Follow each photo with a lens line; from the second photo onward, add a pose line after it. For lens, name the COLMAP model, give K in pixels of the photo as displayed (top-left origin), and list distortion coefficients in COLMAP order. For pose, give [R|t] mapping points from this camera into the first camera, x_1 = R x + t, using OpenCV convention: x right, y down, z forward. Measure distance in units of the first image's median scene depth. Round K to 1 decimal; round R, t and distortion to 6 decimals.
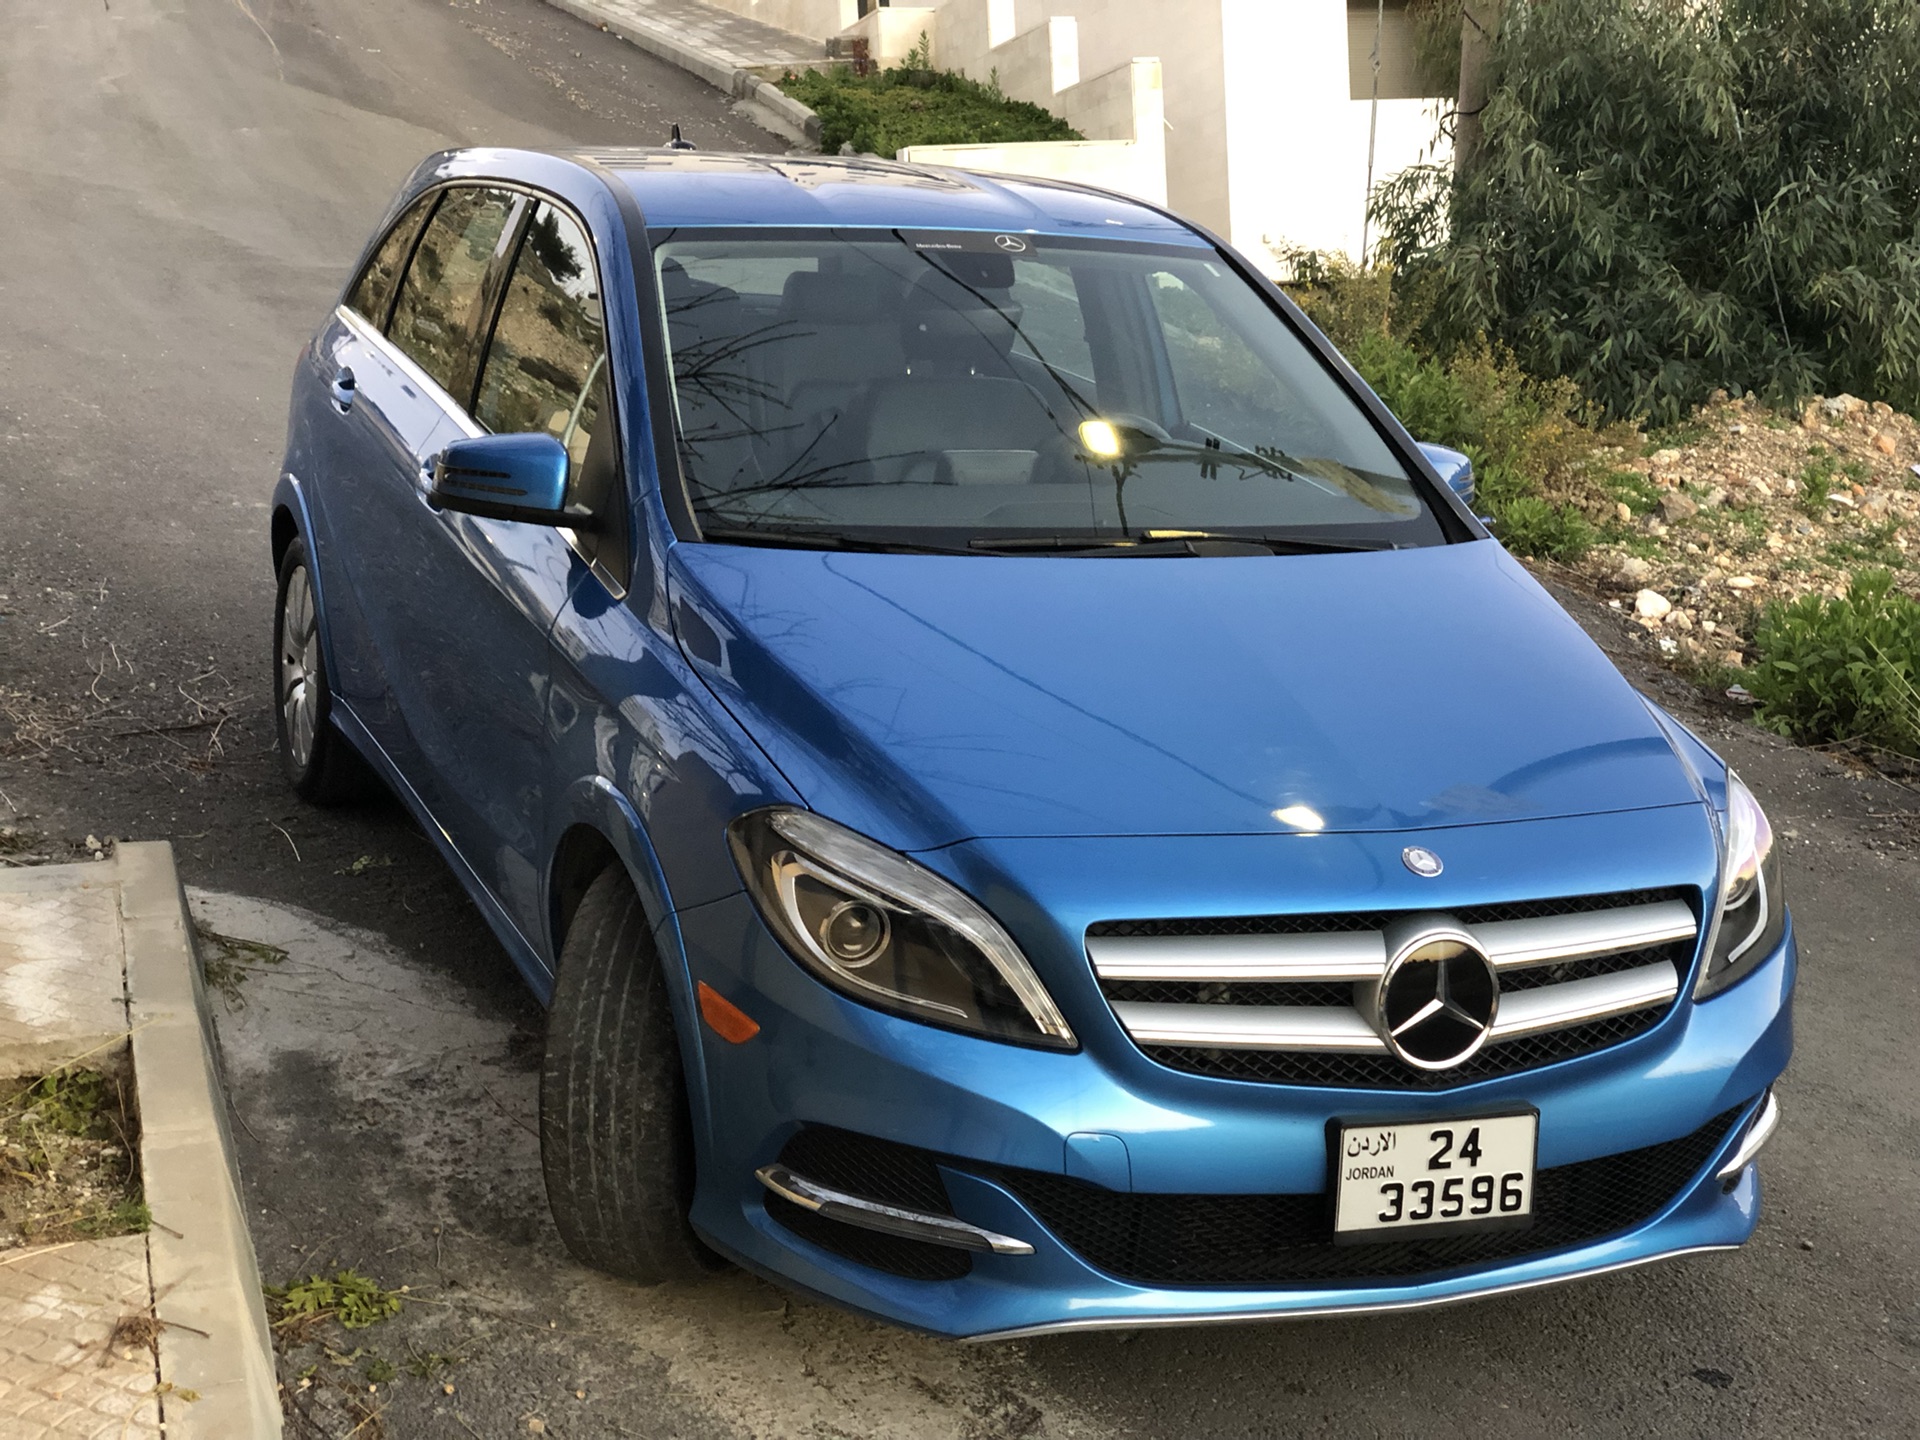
lens RADIAL K [[2894.1, 0, 951.1], [0, 2894.1, 714.2], [0, 0, 1]] dist [0.047598, 0.000000]
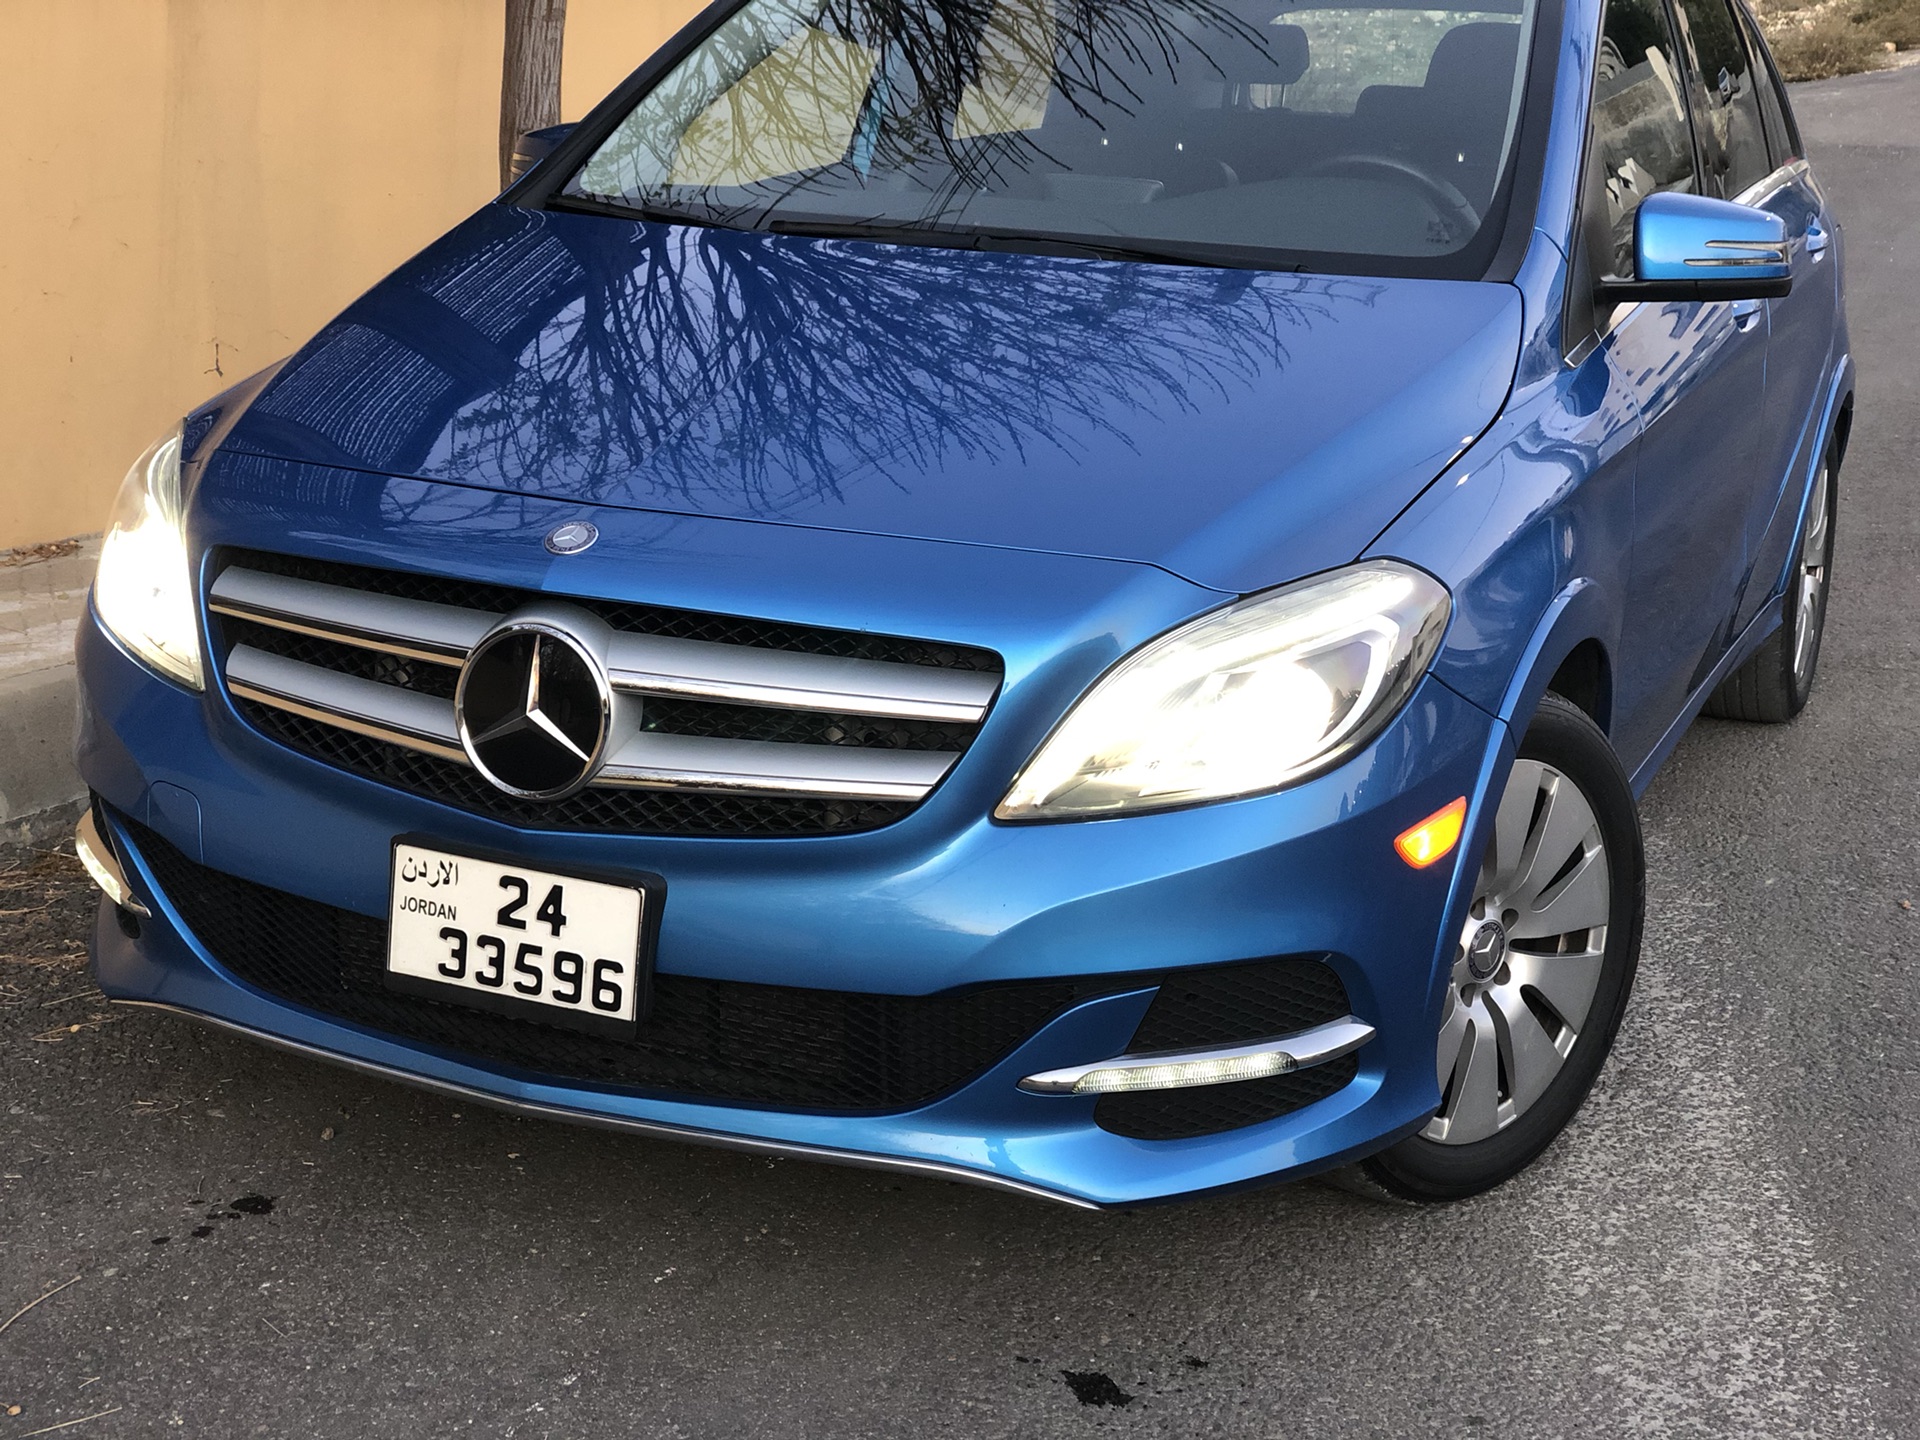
lens RADIAL K [[2894.1, 0, 970.3], [0, 2894.1, 719.9], [0, 0, 1]] dist [0.047598, 0.000000]
pose [[0.709953, 0.135613, -0.691069, 0.777762], [-0.161928, 0.986427, 0.027219, 0.059901], [0.685380, 0.092579, 0.722276, 0.509608]]
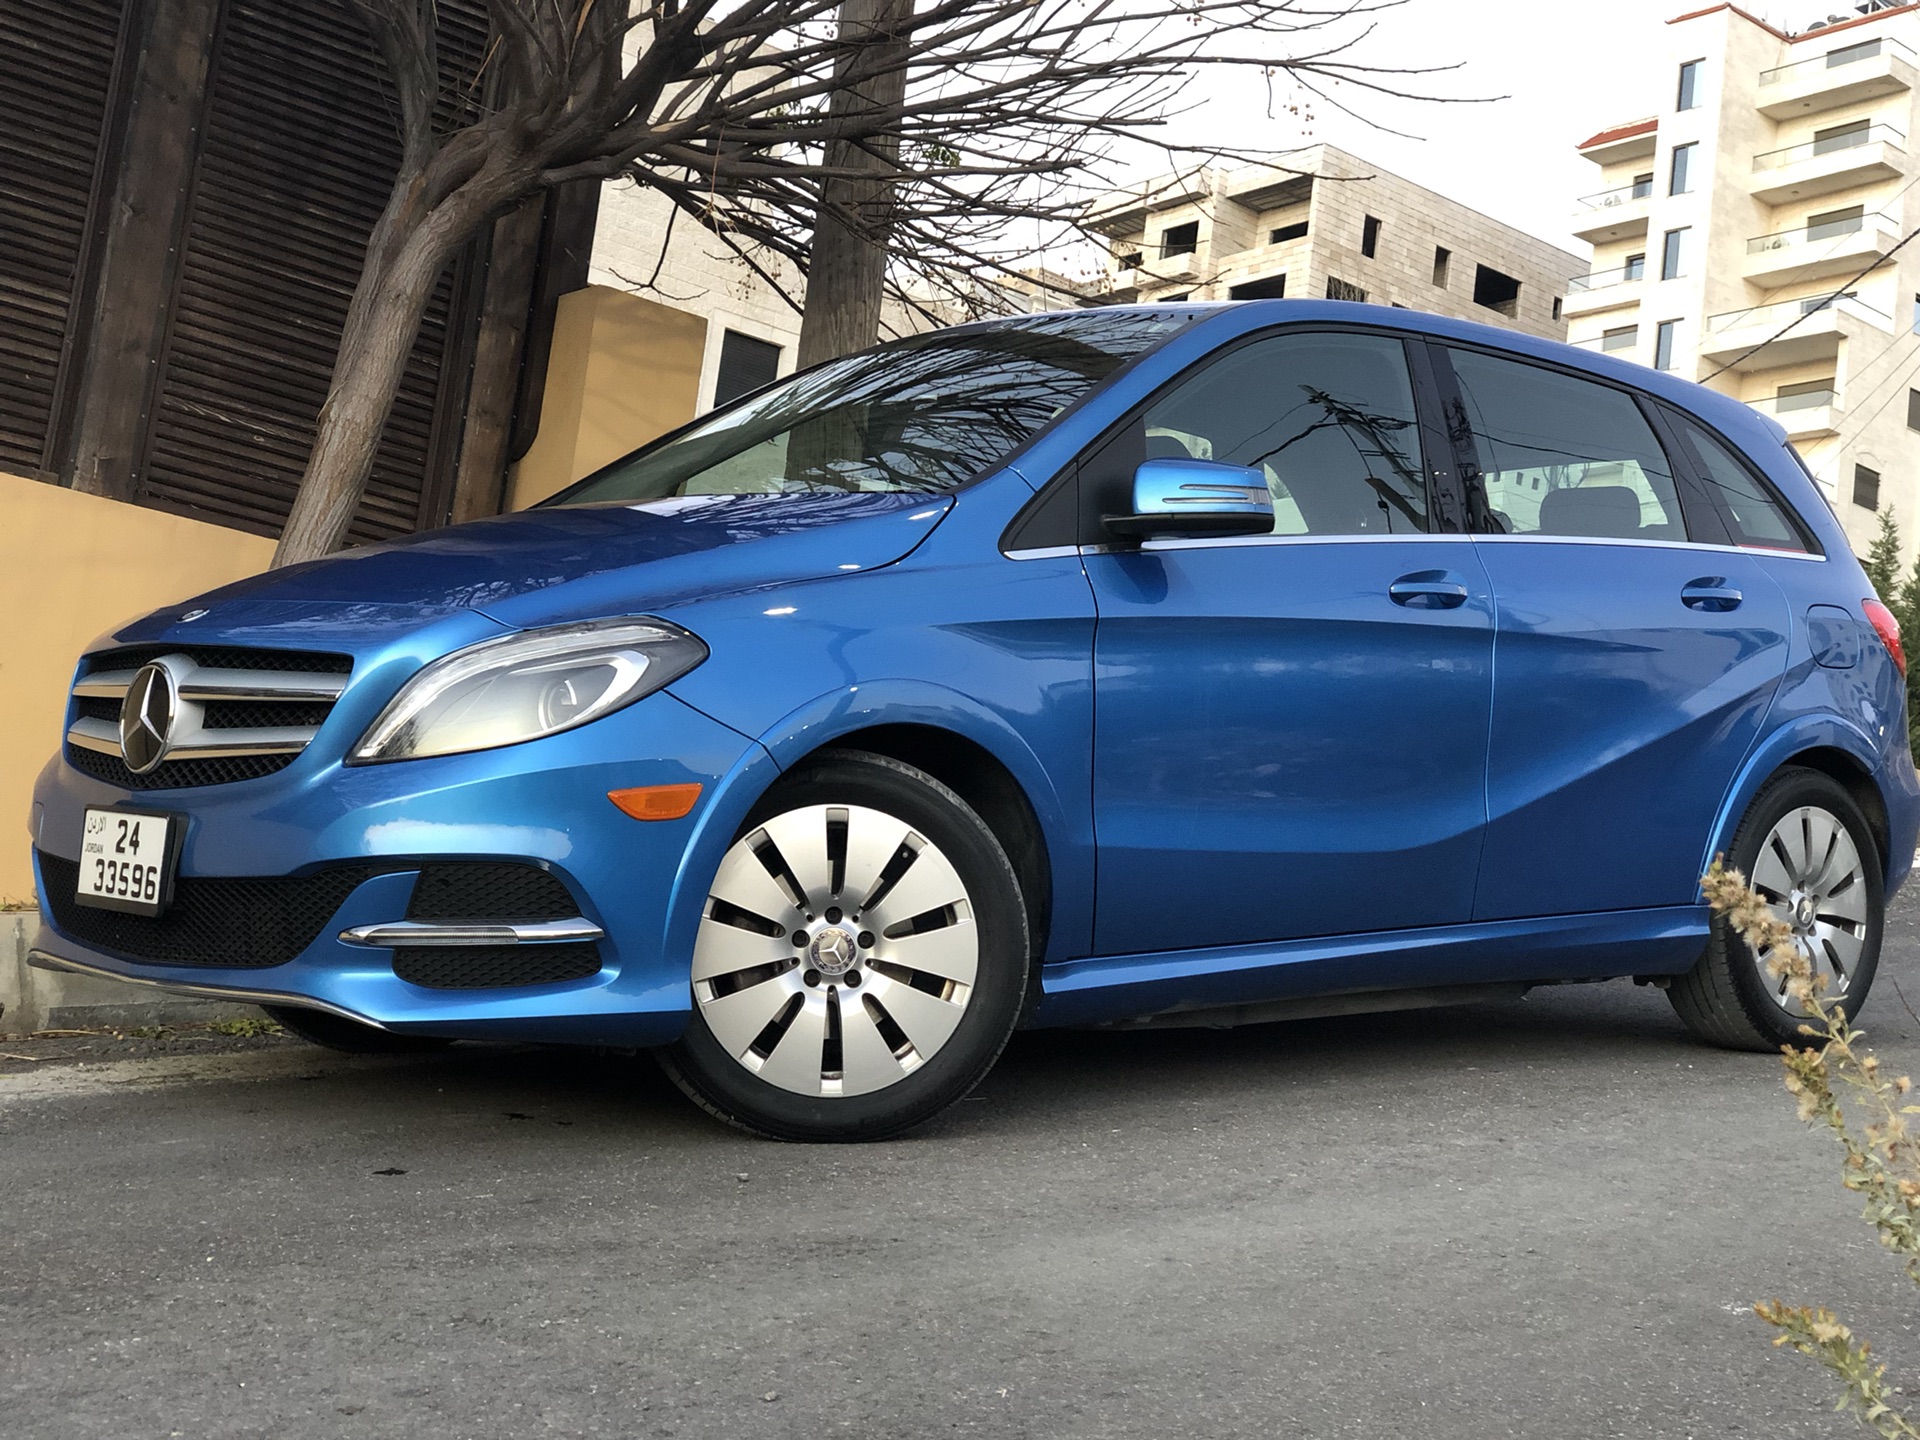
lens RADIAL K [[2894.1, 0, 974.9], [0, 2894.1, 713.7], [0, 0, 1]] dist [0.047598, 0.000000]
pose [[0.339145, -0.063509, -0.938588, 1.430125], [-0.222450, 0.964009, -0.145608, 0.196278], [0.914055, 0.258171, 0.312812, 0.919218]]
